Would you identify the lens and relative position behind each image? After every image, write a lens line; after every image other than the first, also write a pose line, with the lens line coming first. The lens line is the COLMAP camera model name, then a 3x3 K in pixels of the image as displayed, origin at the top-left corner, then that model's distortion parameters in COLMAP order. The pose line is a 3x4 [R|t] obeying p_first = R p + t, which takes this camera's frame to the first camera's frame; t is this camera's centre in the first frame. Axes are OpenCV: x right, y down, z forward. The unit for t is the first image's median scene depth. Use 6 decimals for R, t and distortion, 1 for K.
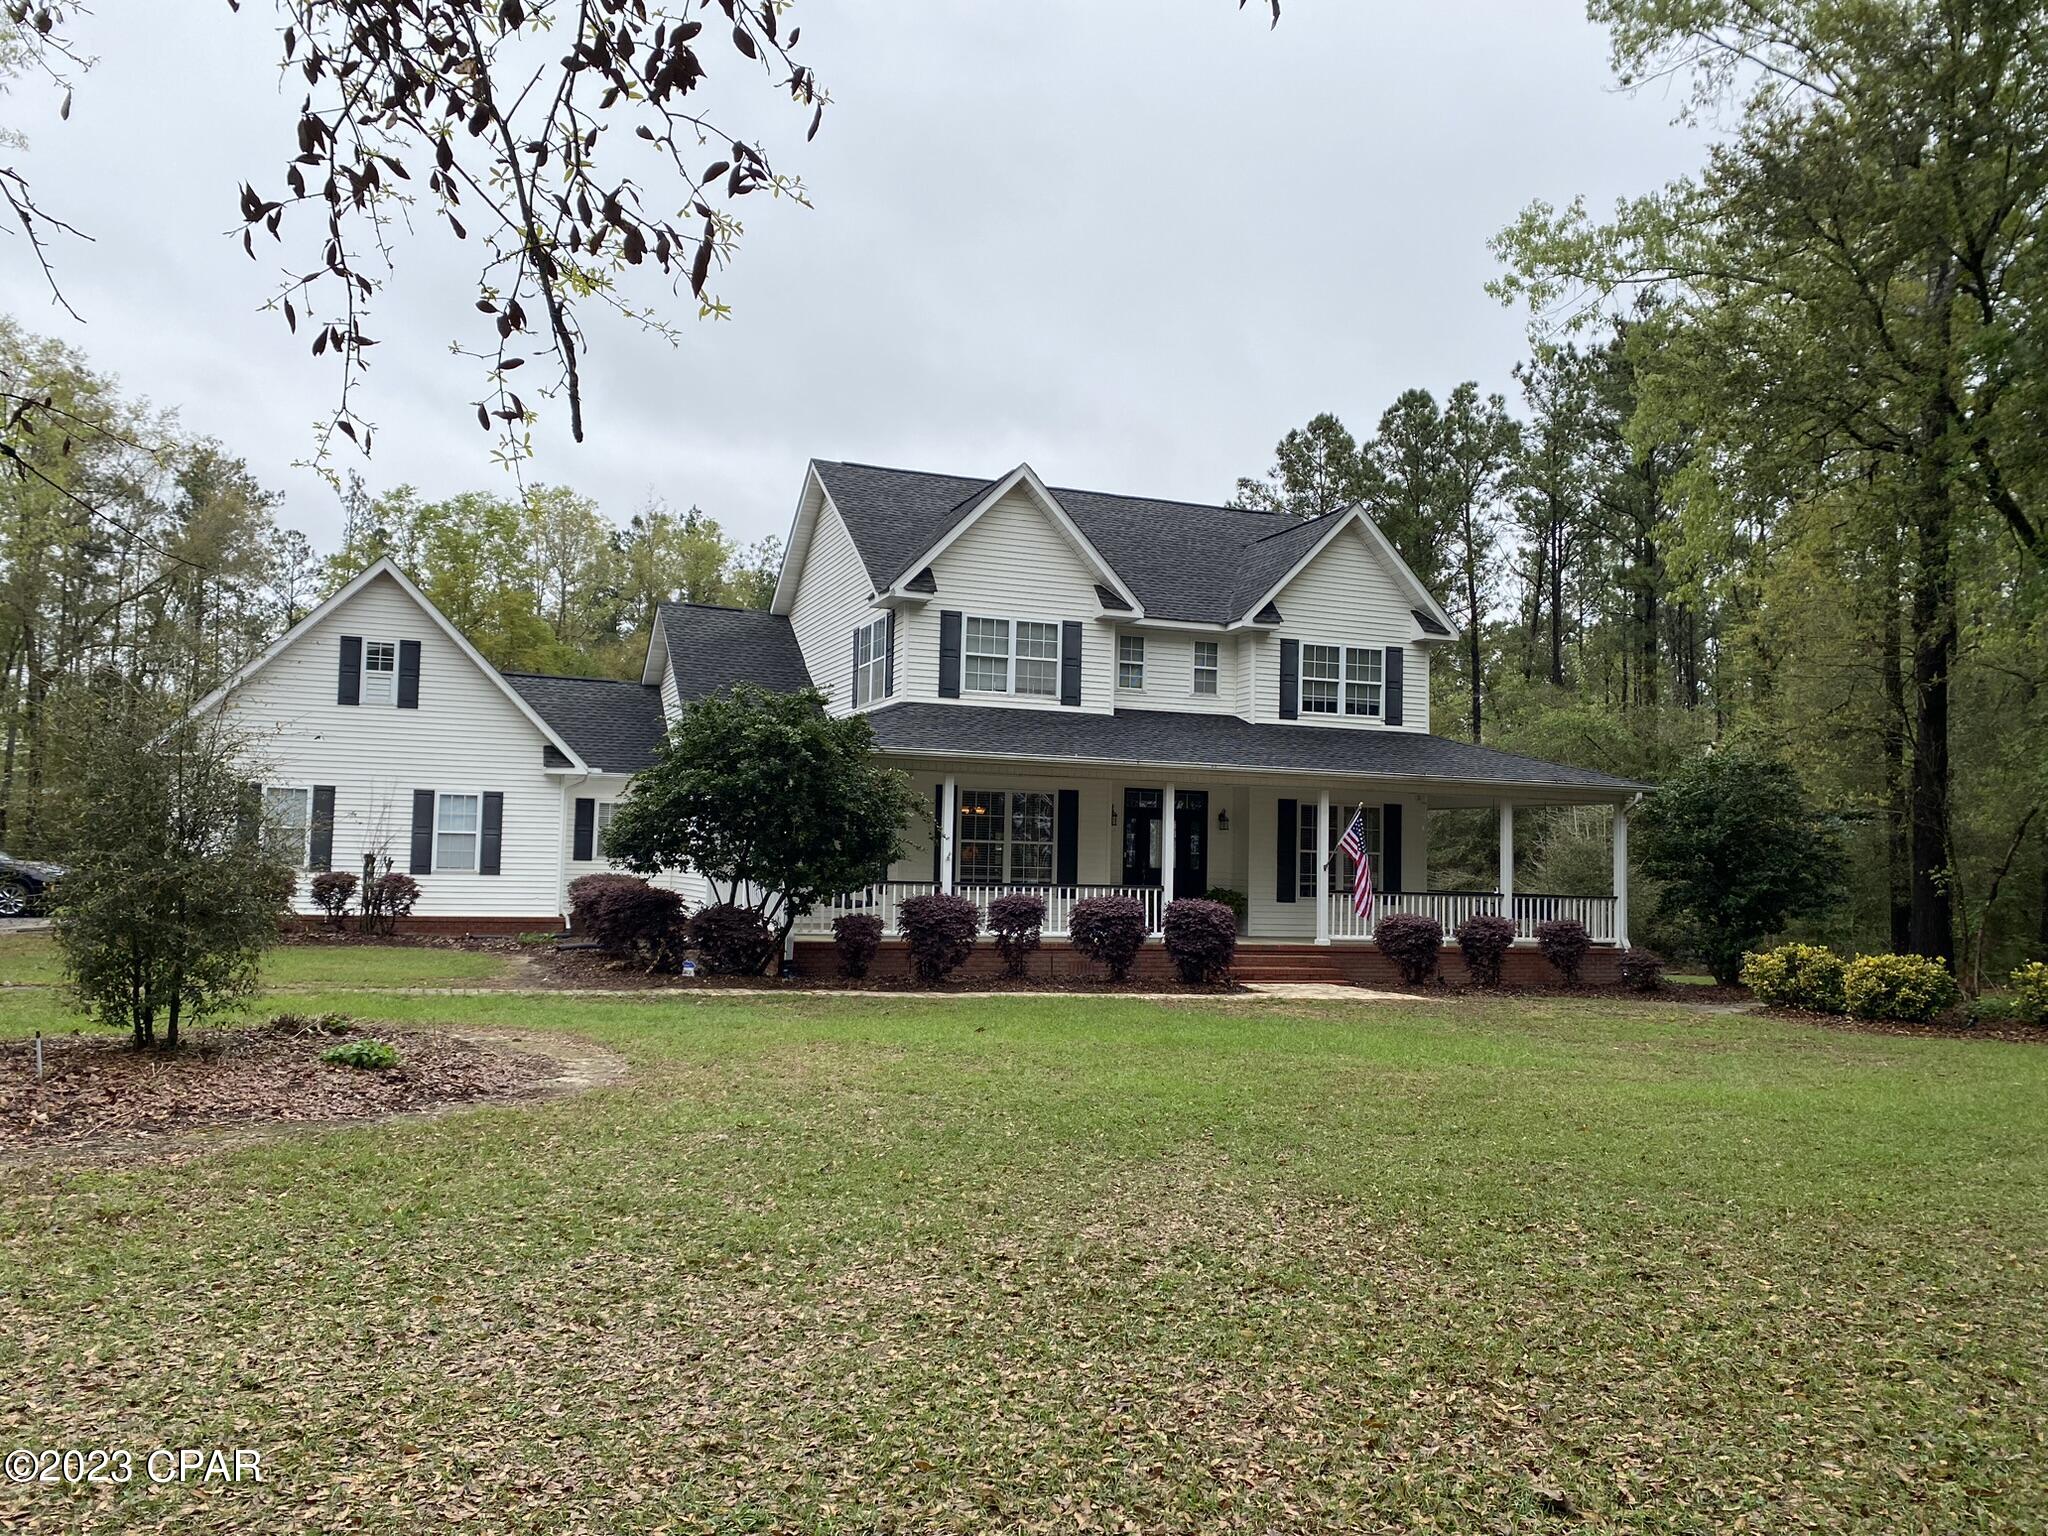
lens RADIAL K [[1628.7, 0, 1023.6], [0, 1628.7, 730.2], [0, 0, 1]] dist [0.155171, -0.305958]
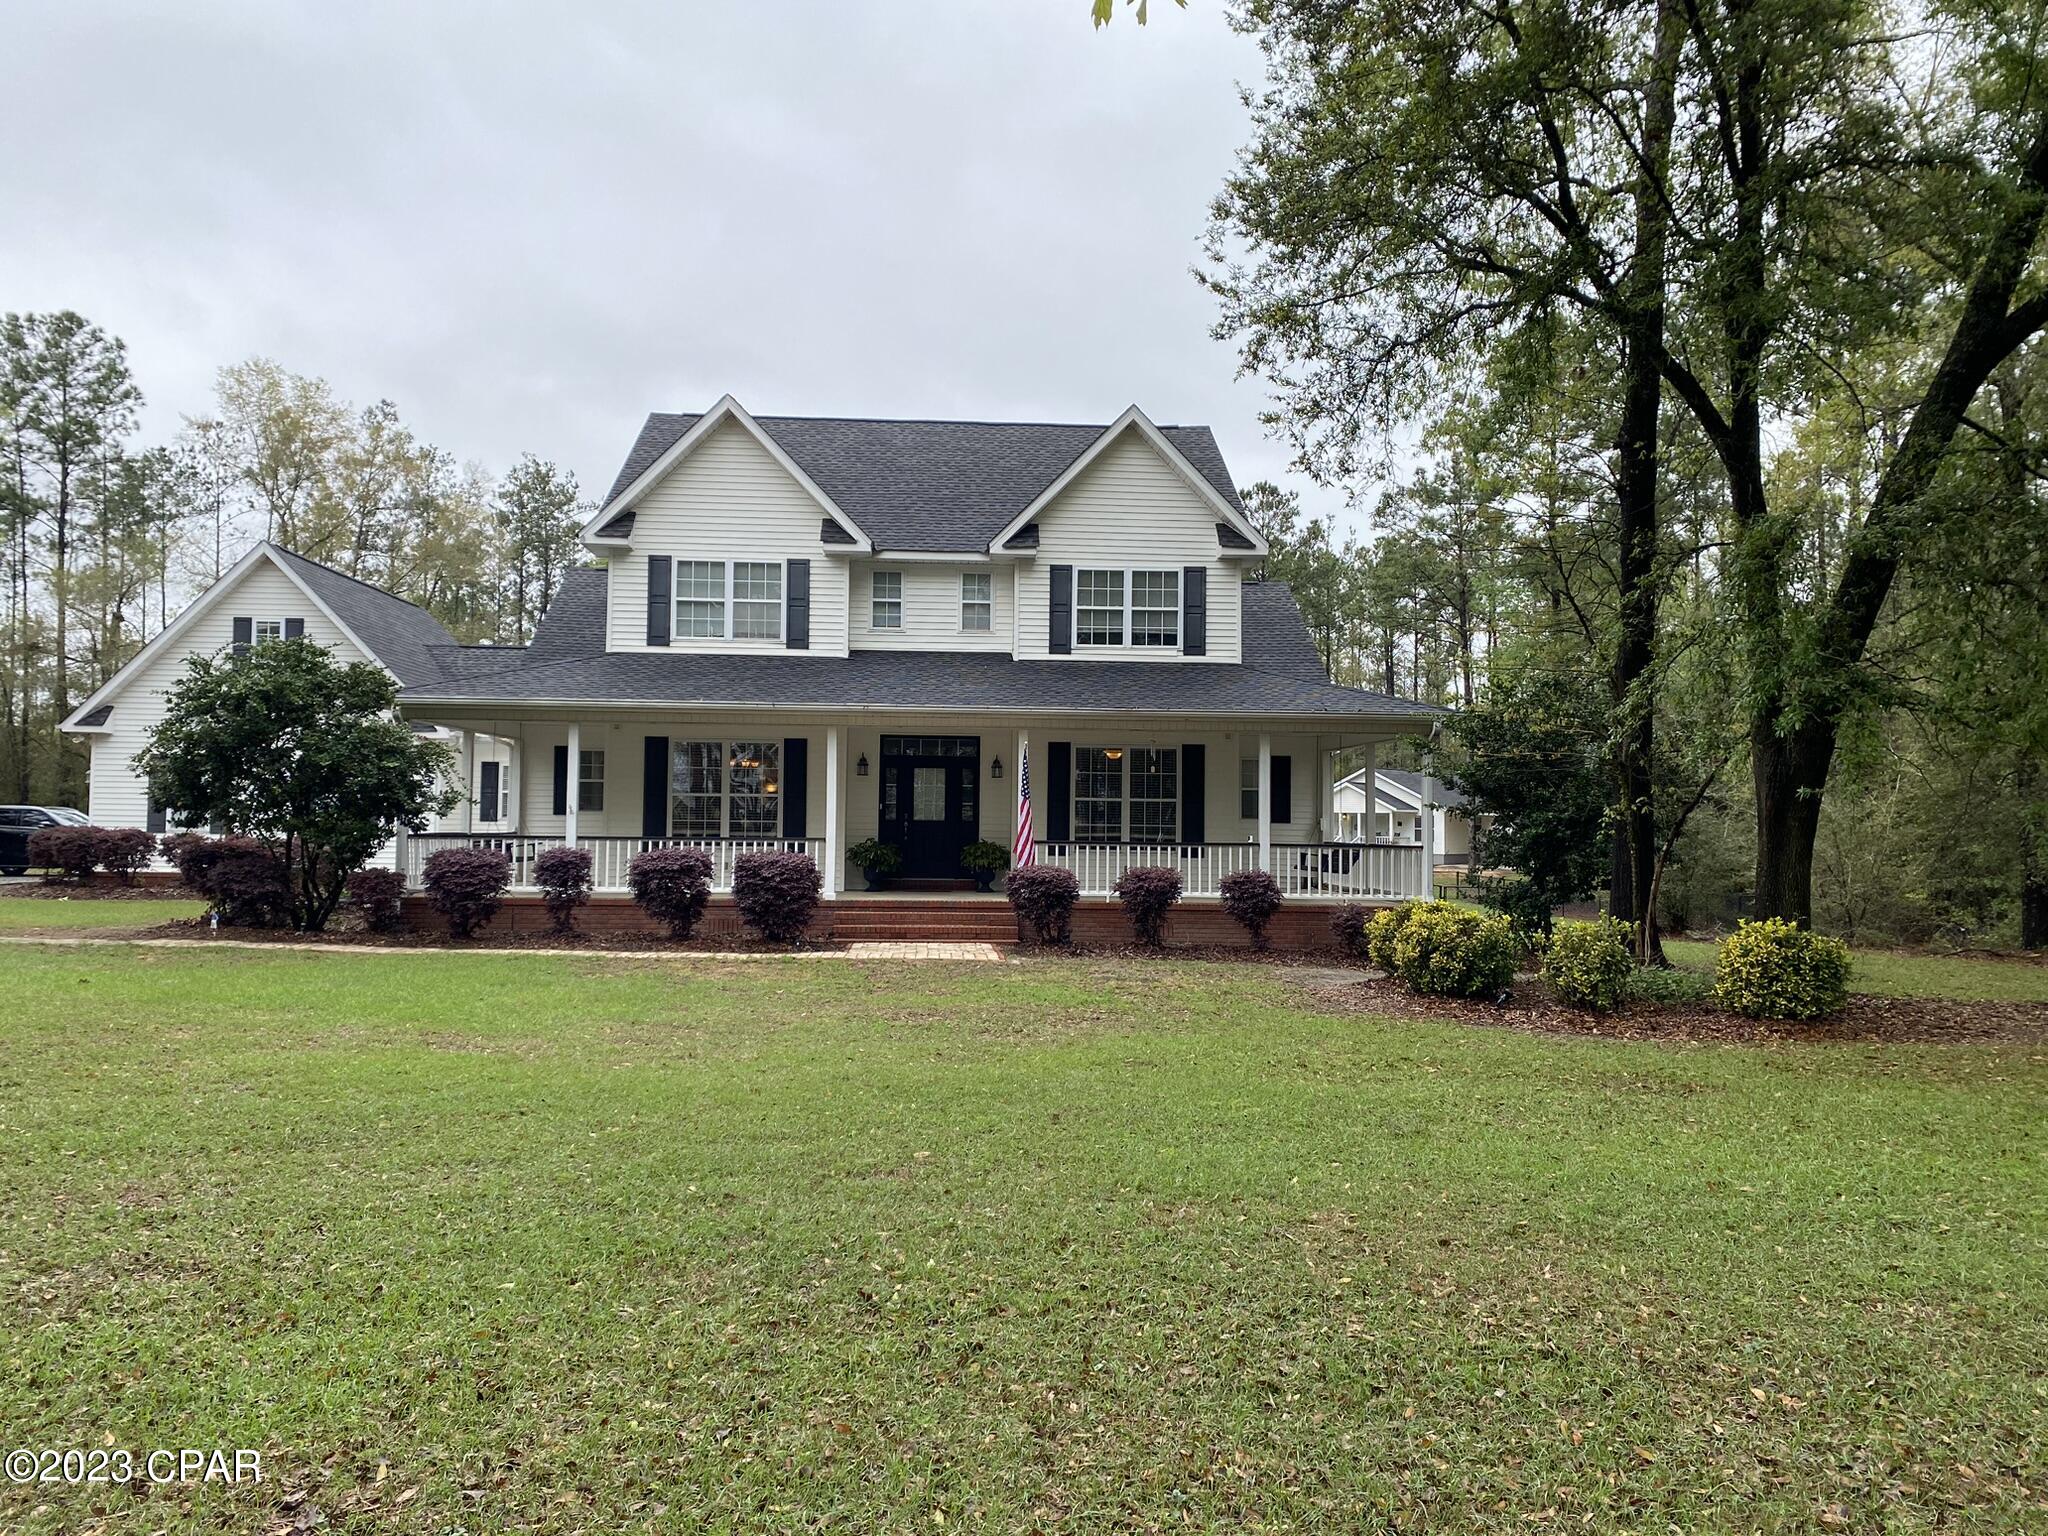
lens RADIAL K [[1569.2, 0, 1024.0], [0, 1569.2, 768.0], [0, 0, 1]] dist [0.050904, -0.057018]
pose [[0.948902, -0.023113, -0.314723, 0.431872], [0.036643, 0.998638, 0.037141, 0.024379], [0.313436, -0.046775, 0.948457, 0.174693]]
